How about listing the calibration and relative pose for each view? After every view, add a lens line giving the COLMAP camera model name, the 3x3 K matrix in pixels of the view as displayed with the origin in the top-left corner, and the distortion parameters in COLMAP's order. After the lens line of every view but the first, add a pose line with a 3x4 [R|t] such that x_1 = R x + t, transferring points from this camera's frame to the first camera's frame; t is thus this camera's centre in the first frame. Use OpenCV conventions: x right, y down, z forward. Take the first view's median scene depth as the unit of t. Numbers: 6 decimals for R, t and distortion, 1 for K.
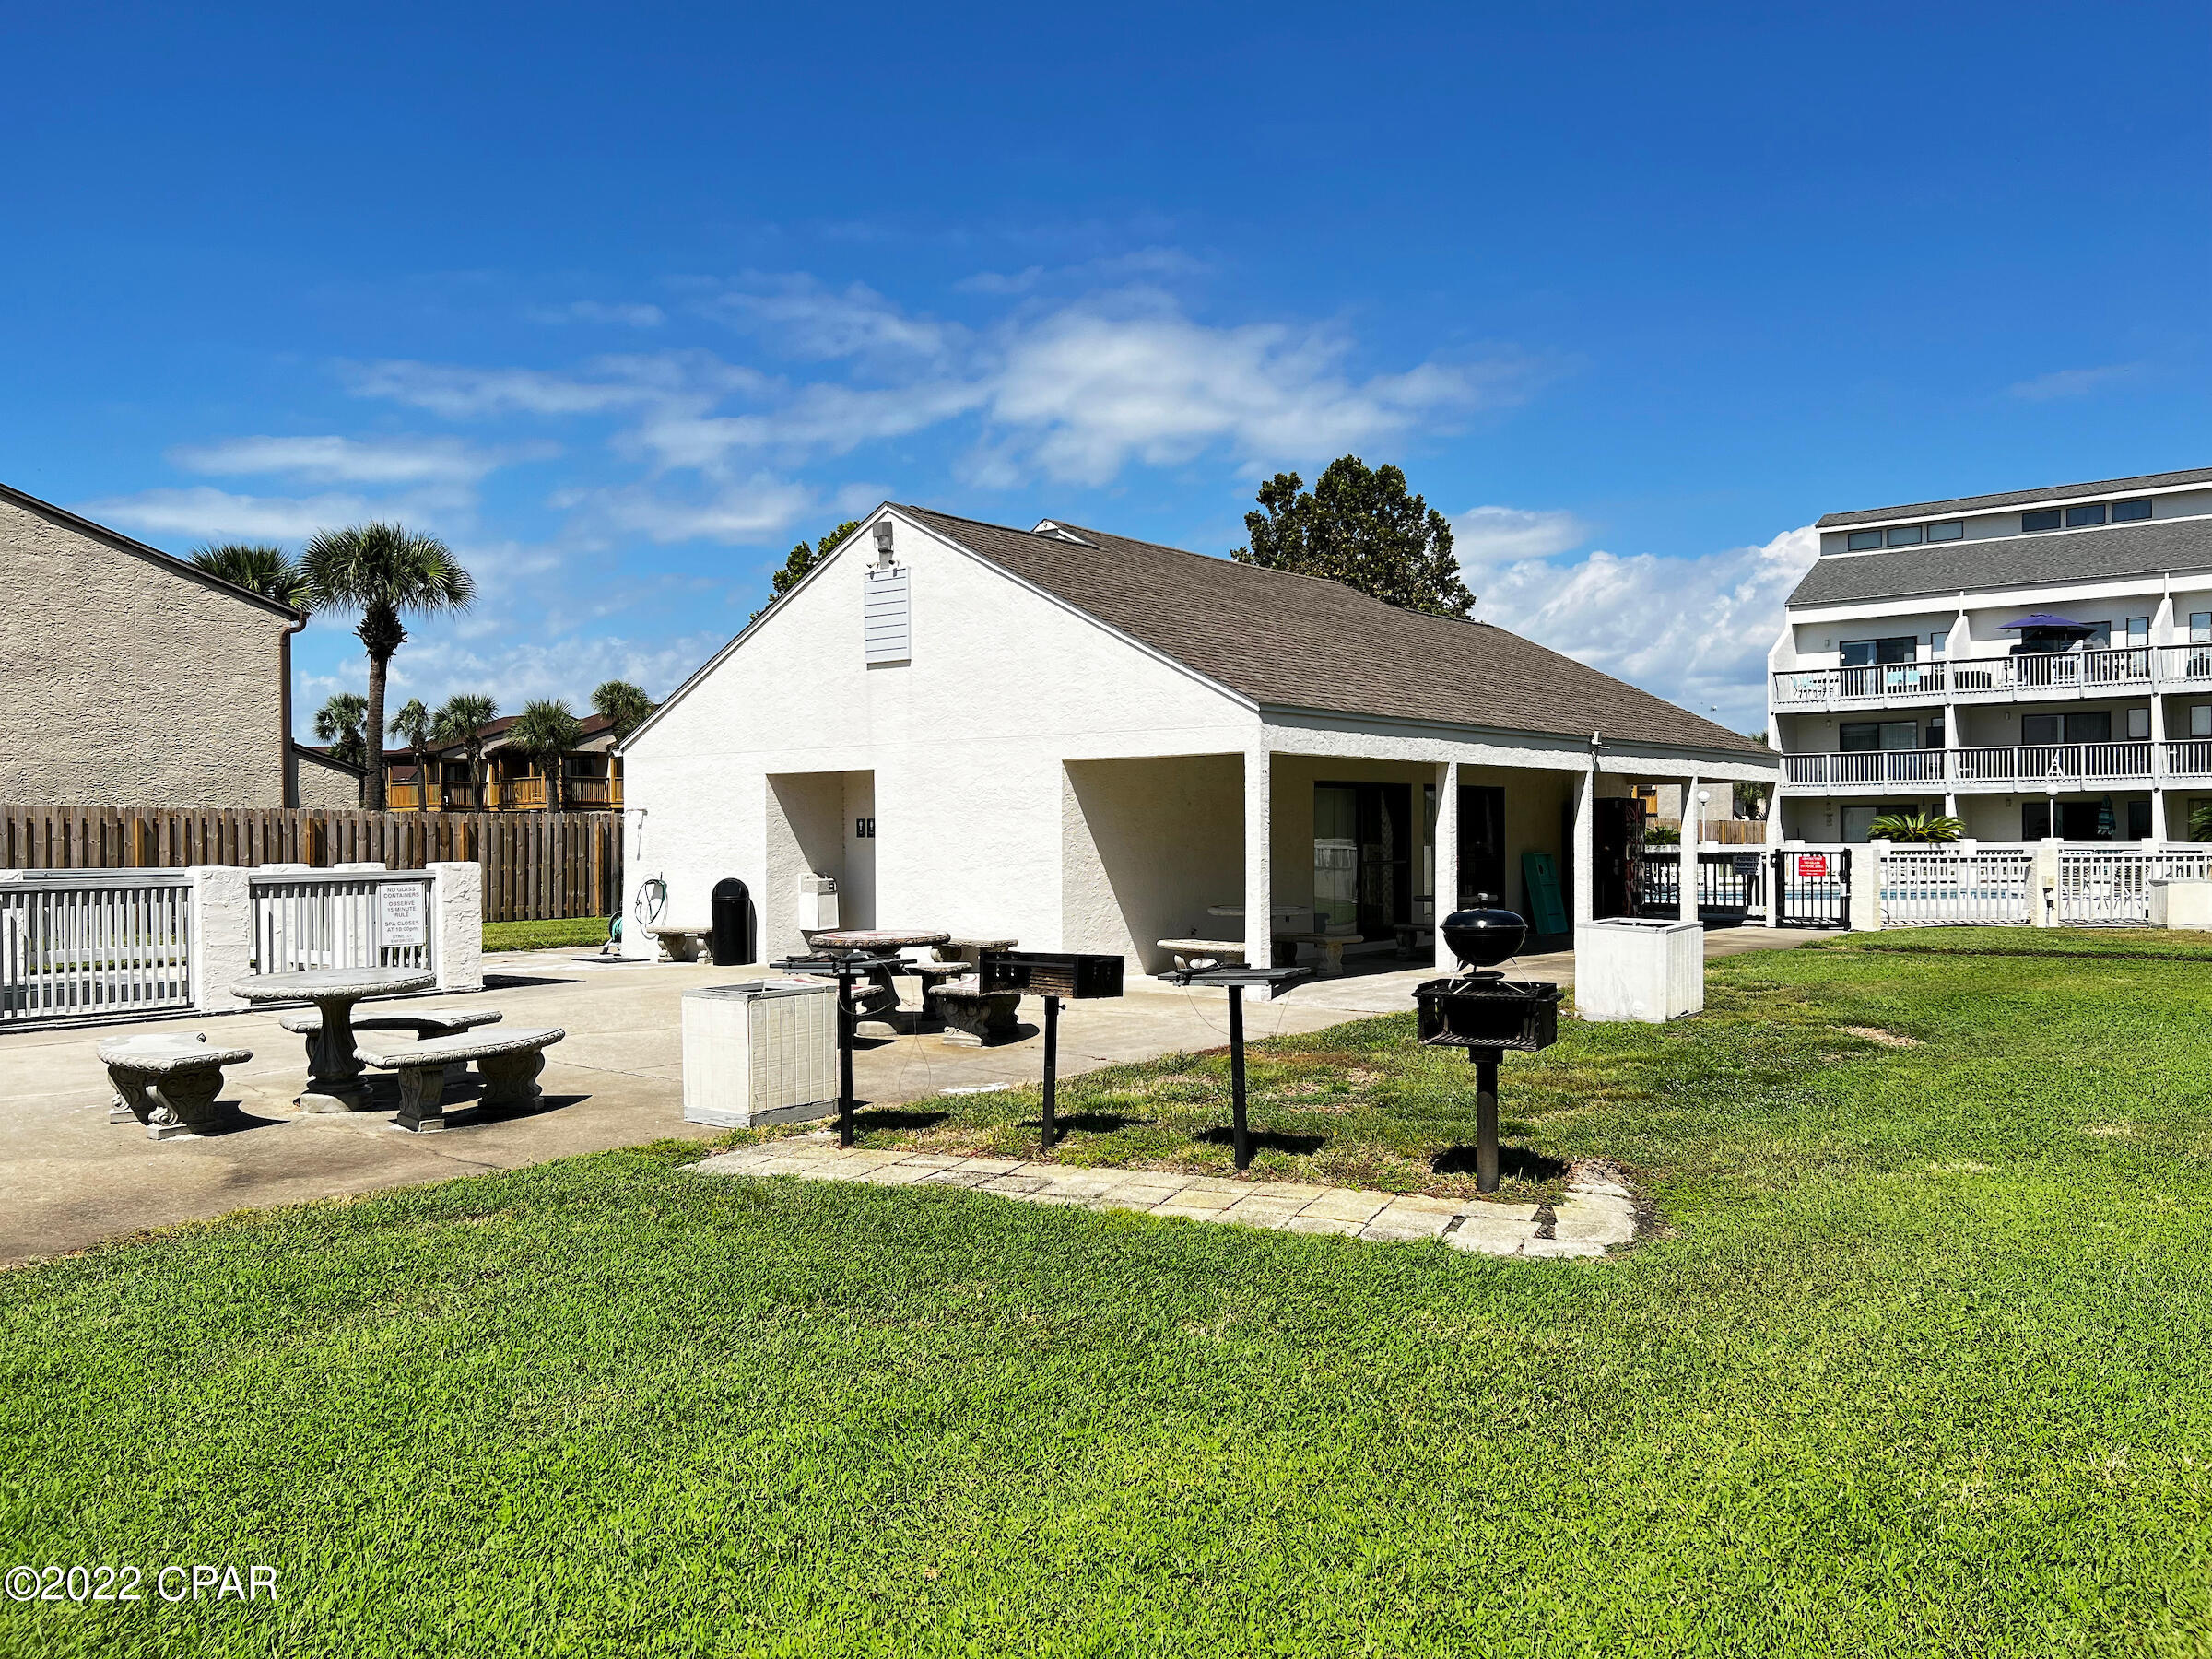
lens RADIAL K [[1716.8, 0, 1106.0], [0, 1716.8, 829.5], [0, 0, 1]] dist [0.033372, -0.002830]
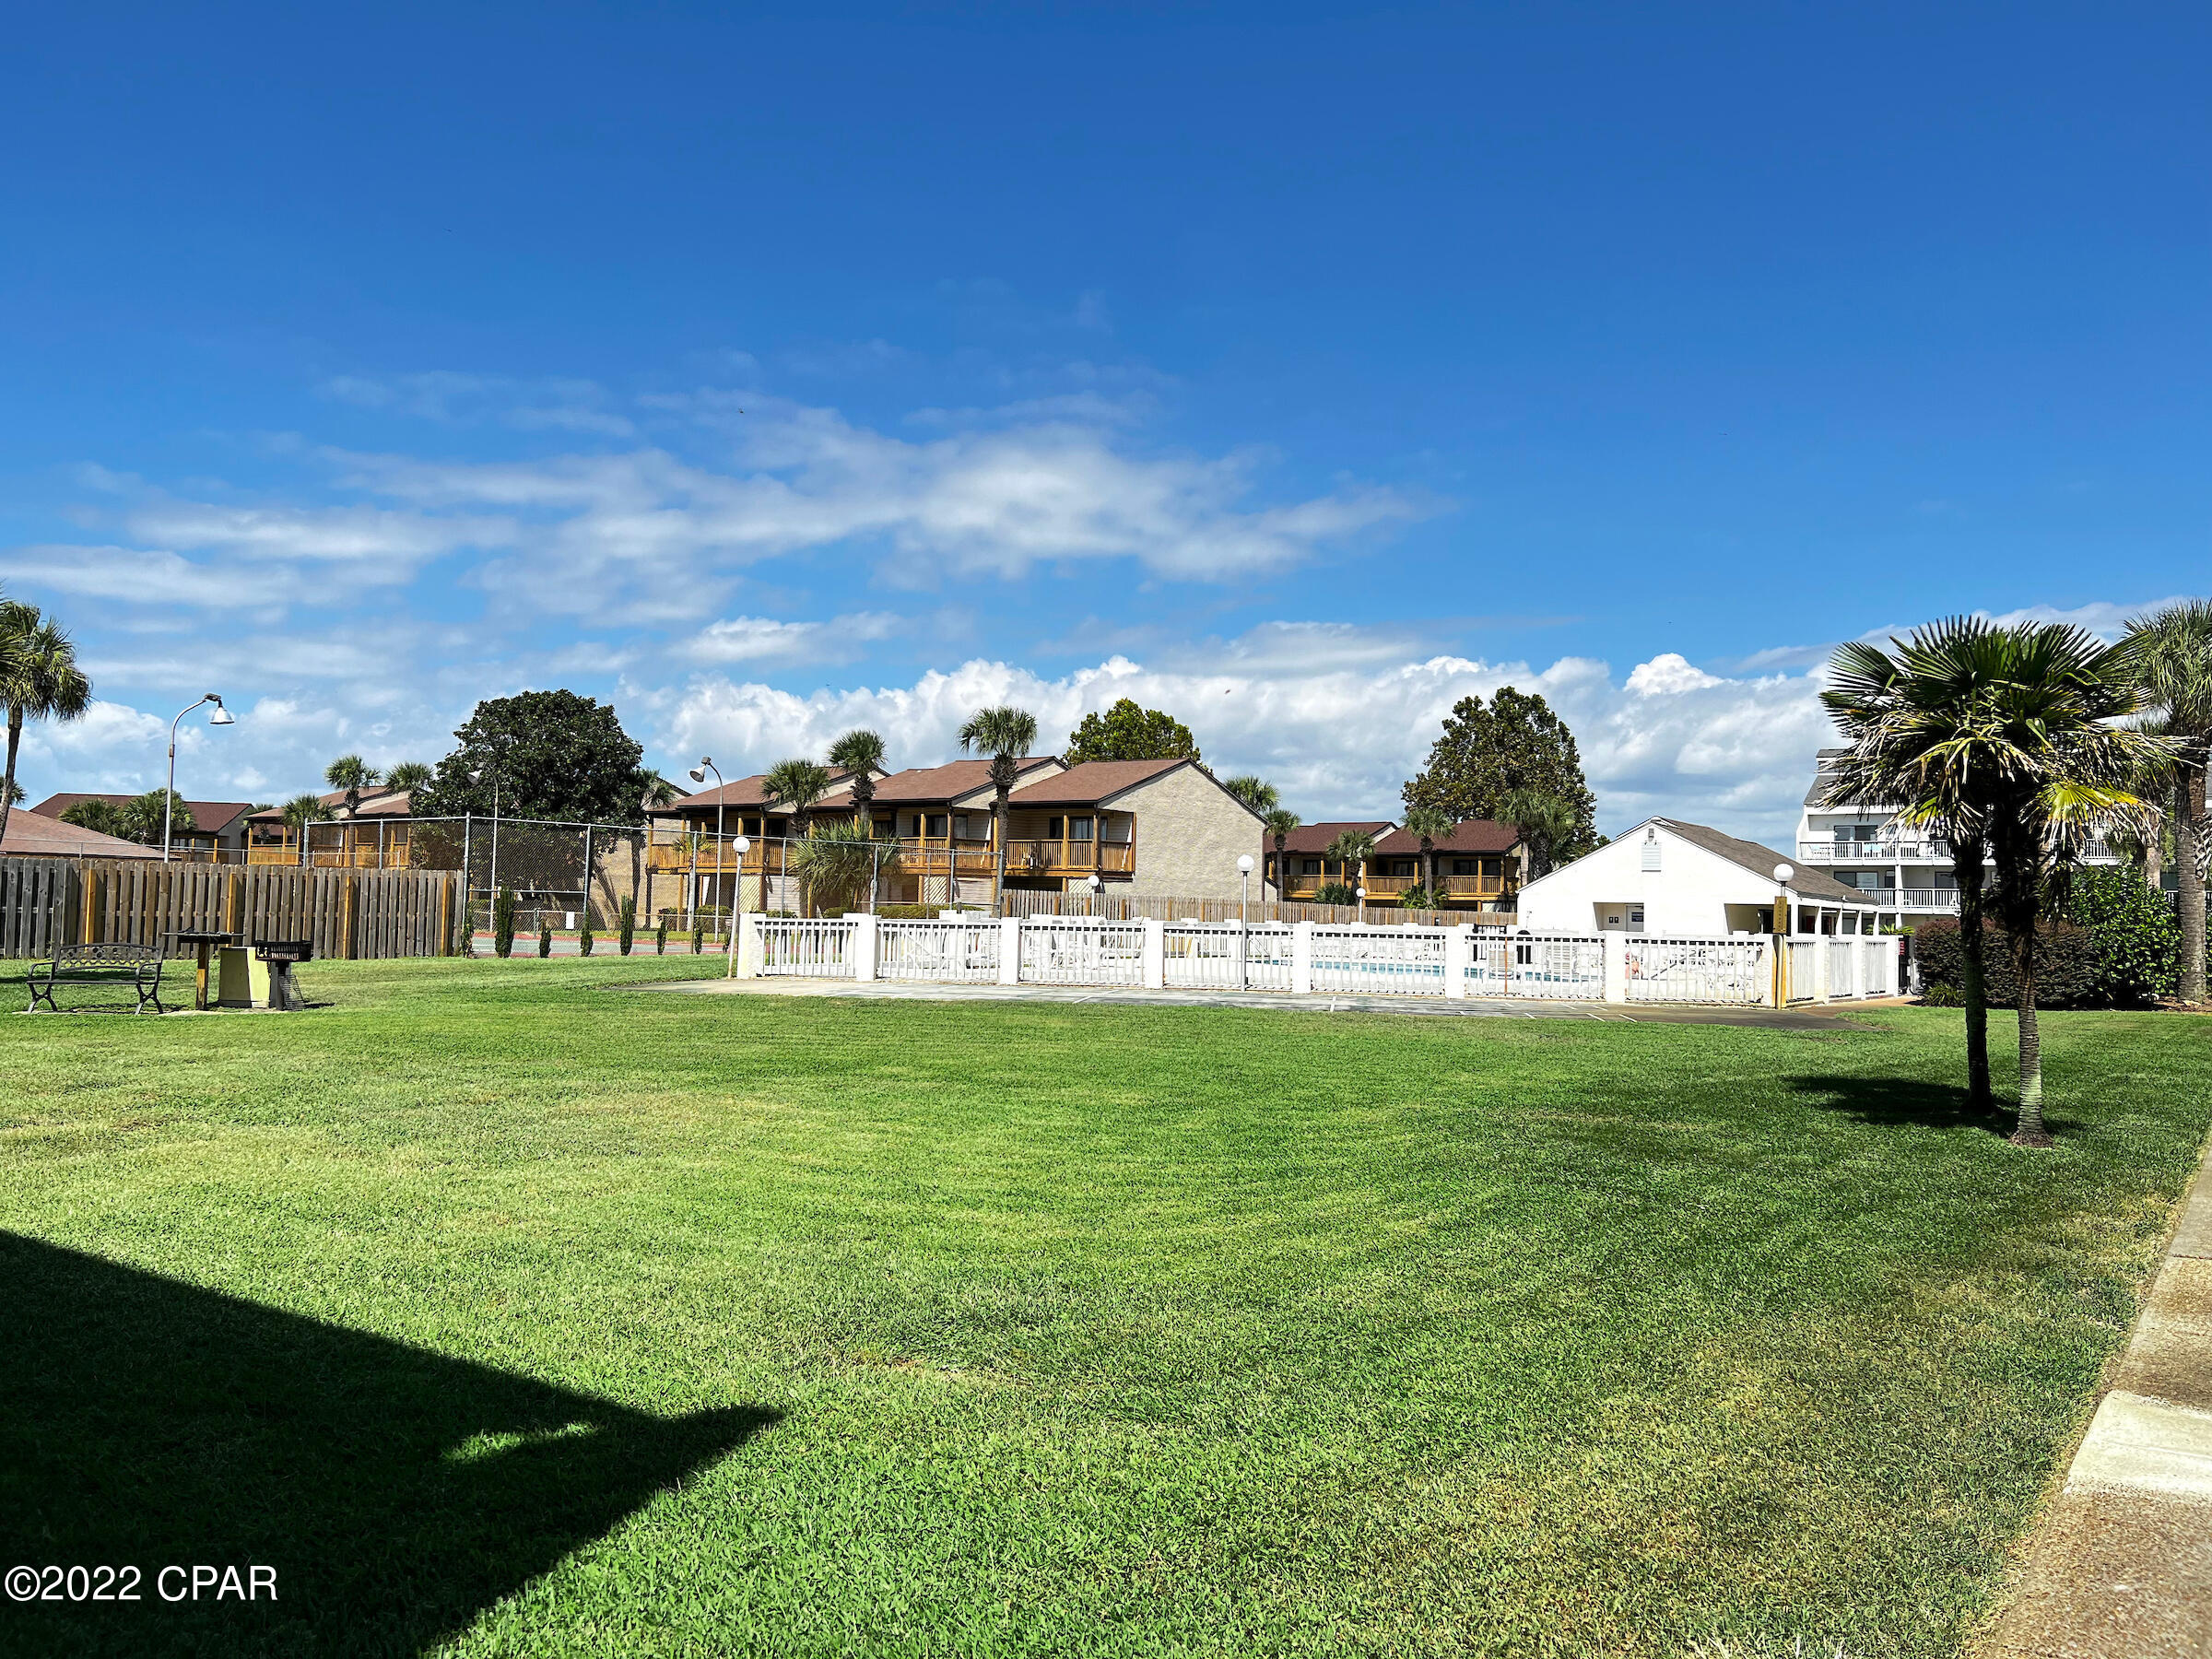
lens RADIAL K [[1715.3, 0, 1063.5], [0, 1715.3, 754.3], [0, 0, 1]] dist [-0.007471, -0.003194]
pose [[0.995087, 0.040769, 0.090218, -0.527500], [-0.032678, 0.995459, -0.089408, 0.002357], [-0.093454, 0.086021, 0.991901, -0.685473]]
